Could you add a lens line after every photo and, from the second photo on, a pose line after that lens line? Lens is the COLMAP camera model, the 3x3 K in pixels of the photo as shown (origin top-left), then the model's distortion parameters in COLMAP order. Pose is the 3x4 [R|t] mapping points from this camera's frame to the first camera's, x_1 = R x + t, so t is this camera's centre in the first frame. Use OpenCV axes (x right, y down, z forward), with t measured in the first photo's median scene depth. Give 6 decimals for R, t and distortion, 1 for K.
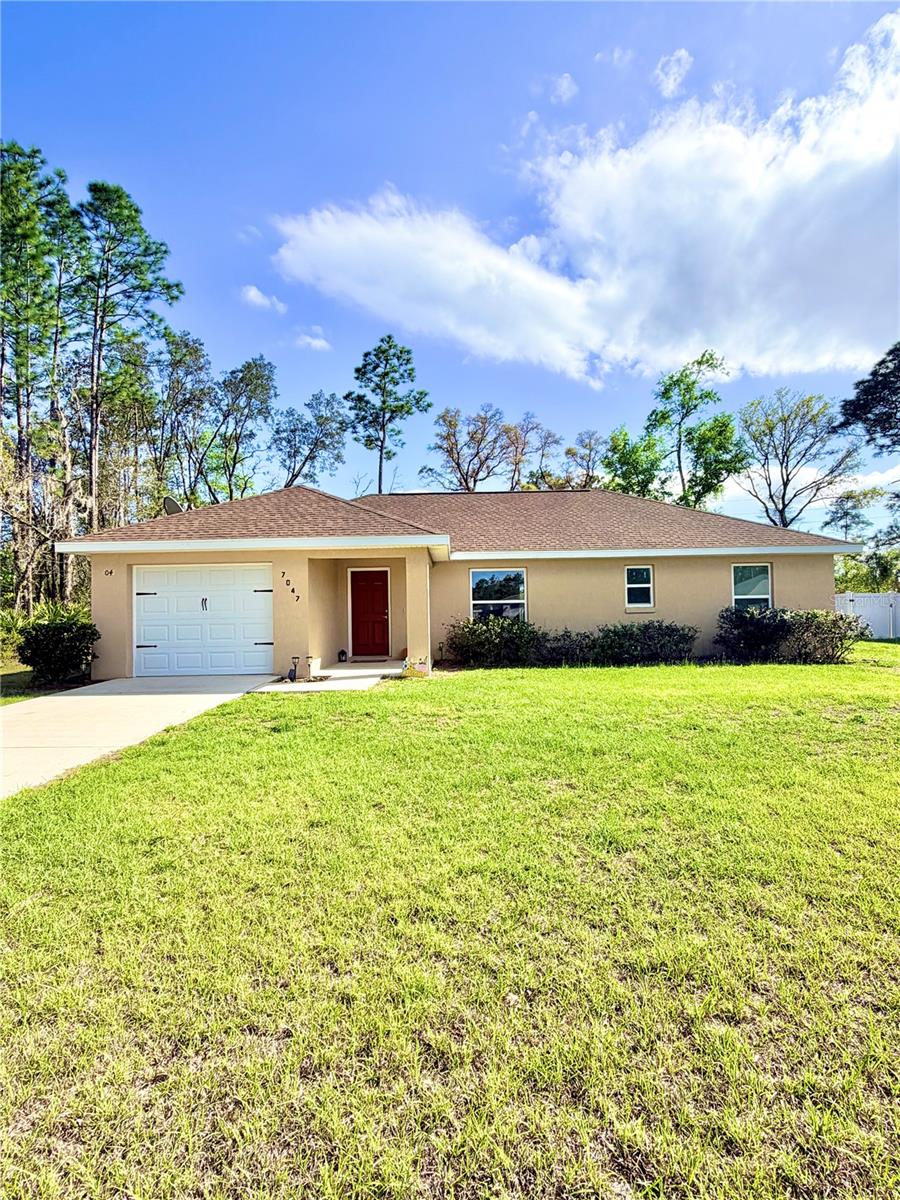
lens RADIAL K [[591.5, 0, 450.0], [0, 591.5, 600.0], [0, 0, 1]] dist [0.000443, 0.000396]
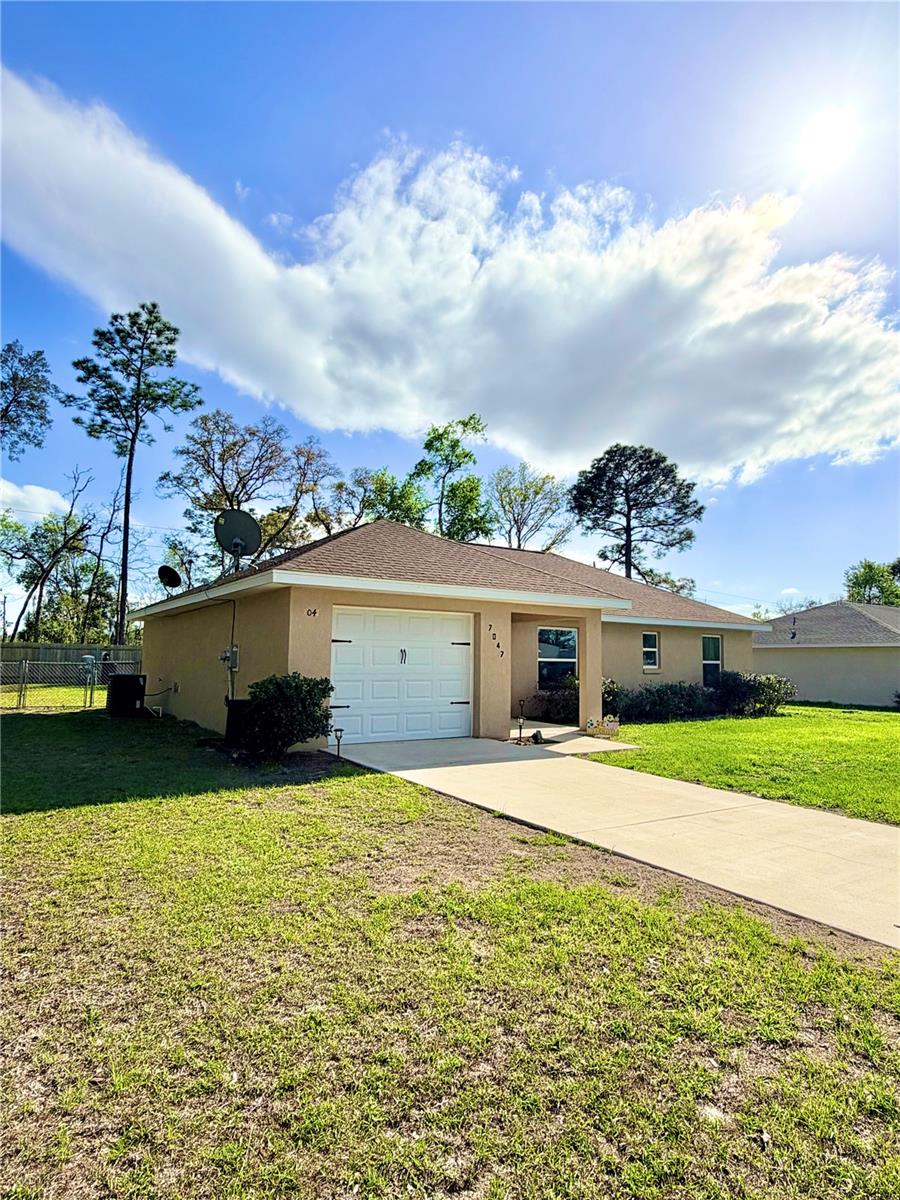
lens RADIAL K [[689.1, 0, 450.0], [0, 689.1, 600.0], [0, 0, 1]] dist [0.001678, -0.000192]
pose [[0.825162, 0.077681, 0.559529, -0.258215], [-0.040697, 0.996101, -0.078273, 0.000311], [-0.563428, 0.041817, 0.825106, 0.038871]]
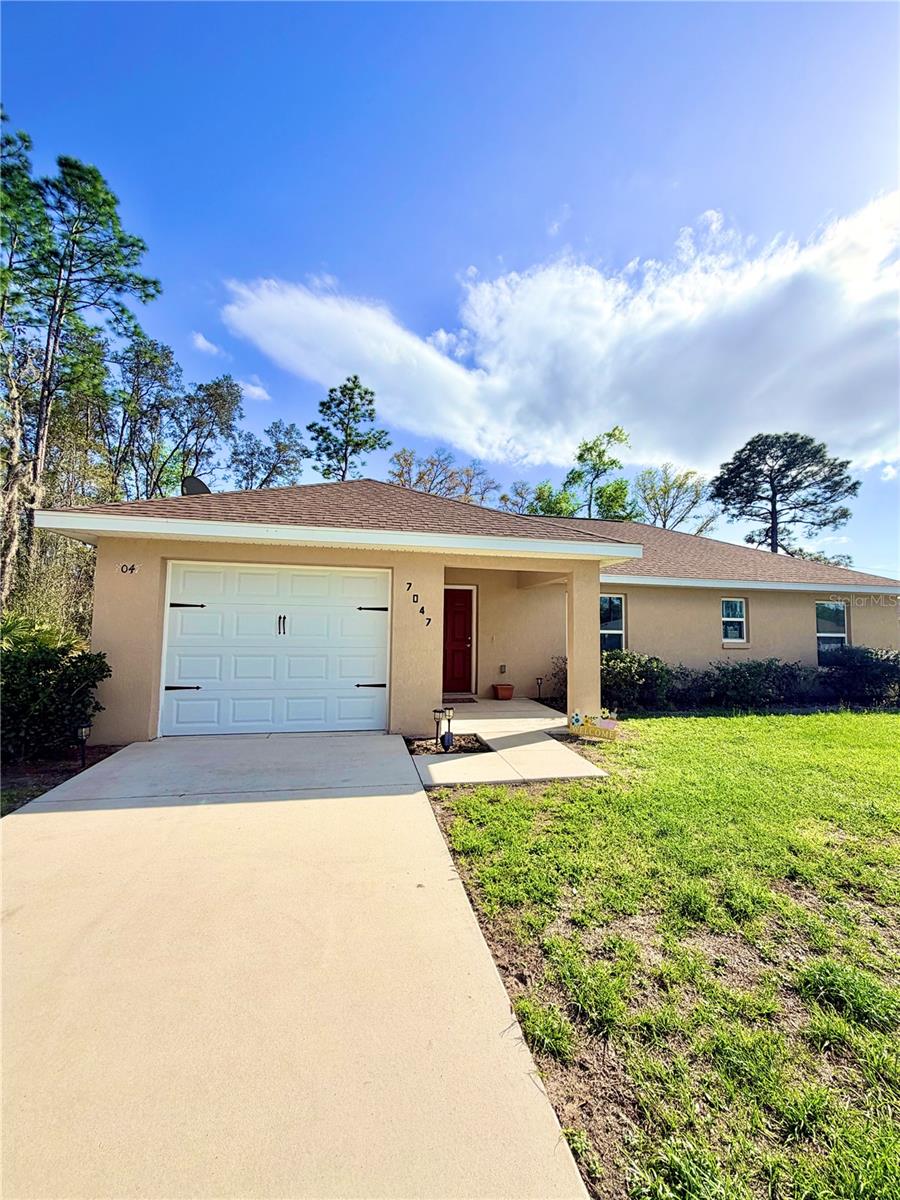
lens RADIAL K [[476.5, 0, 450.9], [0, 476.5, 599.0], [0, 0, 1]] dist [-0.001153, -0.000161]
pose [[0.976300, 0.046969, 0.211262, -0.096312], [-0.037336, 0.998083, -0.049362, -0.000744], [-0.213176, 0.040304, 0.976182, 0.121542]]
